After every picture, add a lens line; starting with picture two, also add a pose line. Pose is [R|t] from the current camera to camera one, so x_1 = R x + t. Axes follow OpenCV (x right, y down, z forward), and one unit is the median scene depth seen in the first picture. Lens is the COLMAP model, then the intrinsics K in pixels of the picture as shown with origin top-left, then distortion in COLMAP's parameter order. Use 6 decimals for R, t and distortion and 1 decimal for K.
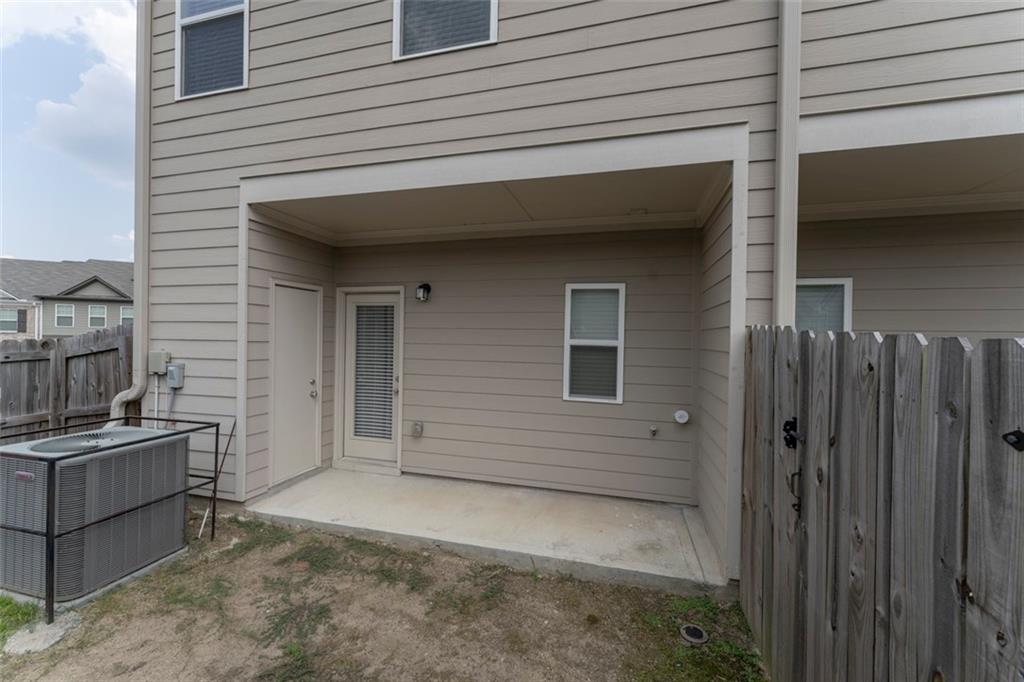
lens RADIAL K [[410.6, 0, 514.2], [0, 410.6, 338.9], [0, 0, 1]] dist [0.000925, -0.000222]
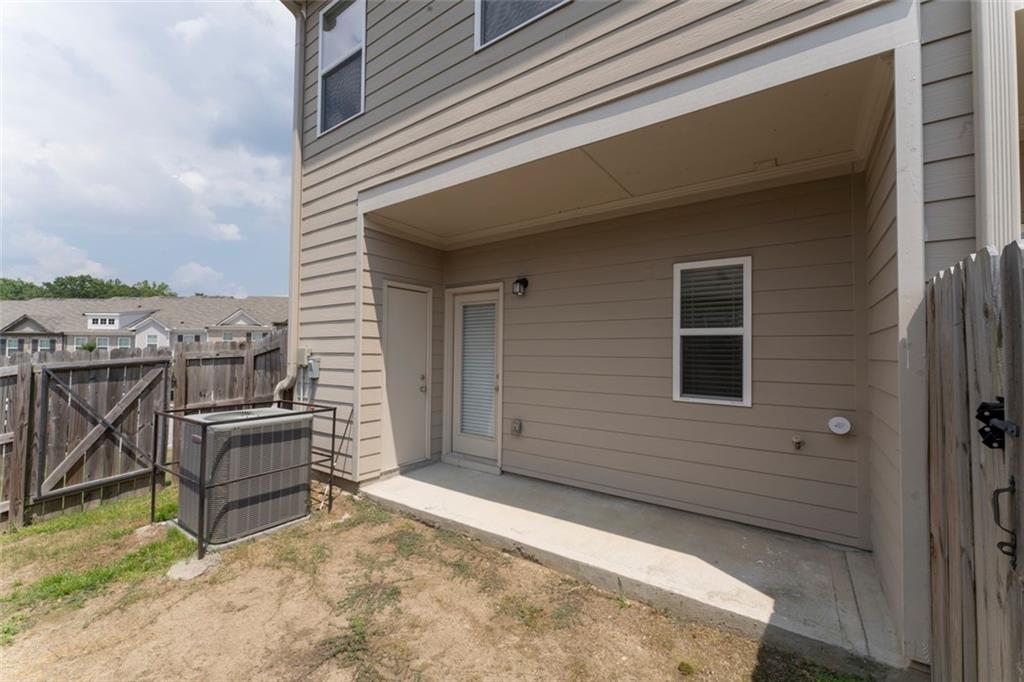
lens RADIAL K [[410.6, 0, 511.5], [0, 410.6, 340.8], [0, 0, 1]] dist [0.000925, -0.000222]
pose [[0.940349, -0.018333, -0.339718, 0.120389], [0.005742, 0.999260, -0.038033, 0.070203], [0.340164, 0.033814, 0.939758, 0.107280]]
